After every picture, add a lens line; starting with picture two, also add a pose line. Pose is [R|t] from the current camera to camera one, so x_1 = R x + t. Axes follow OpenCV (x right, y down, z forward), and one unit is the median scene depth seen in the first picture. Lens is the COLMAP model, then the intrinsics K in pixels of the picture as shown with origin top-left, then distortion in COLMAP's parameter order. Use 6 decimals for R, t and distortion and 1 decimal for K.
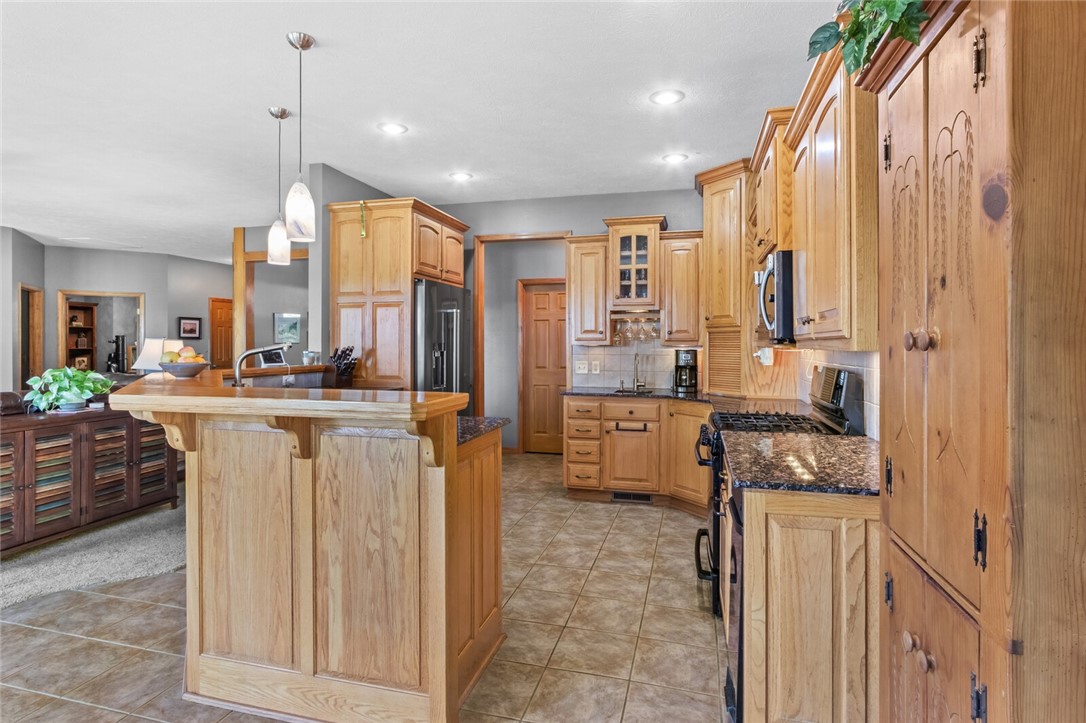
lens RADIAL K [[576.2, 0, 540.8], [0, 576.2, 341.4], [0, 0, 1]] dist [-0.000408, -0.000162]
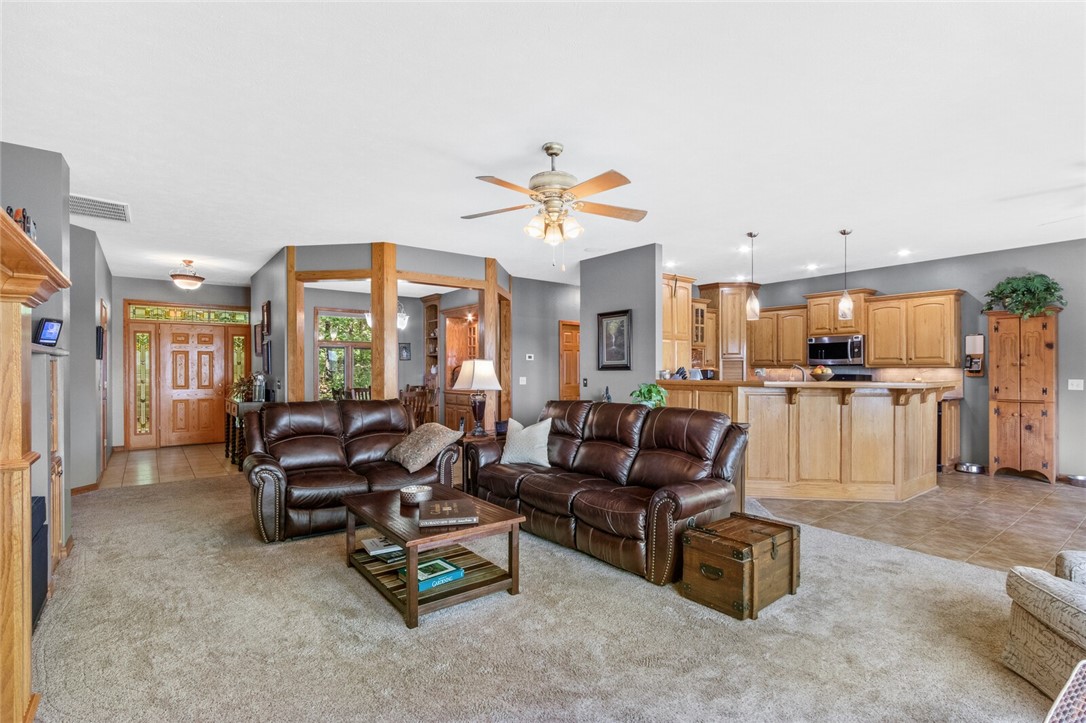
lens RADIAL K [[512.8, 0, 543.0], [0, 512.8, 361.5], [0, 0, 1]] dist [-0.000861, -0.000178]
pose [[0.606494, -0.000156, 0.795088, -2.438066], [0.003895, 0.999989, -0.002776, -0.014913], [-0.795079, 0.004780, 0.606487, 0.622627]]
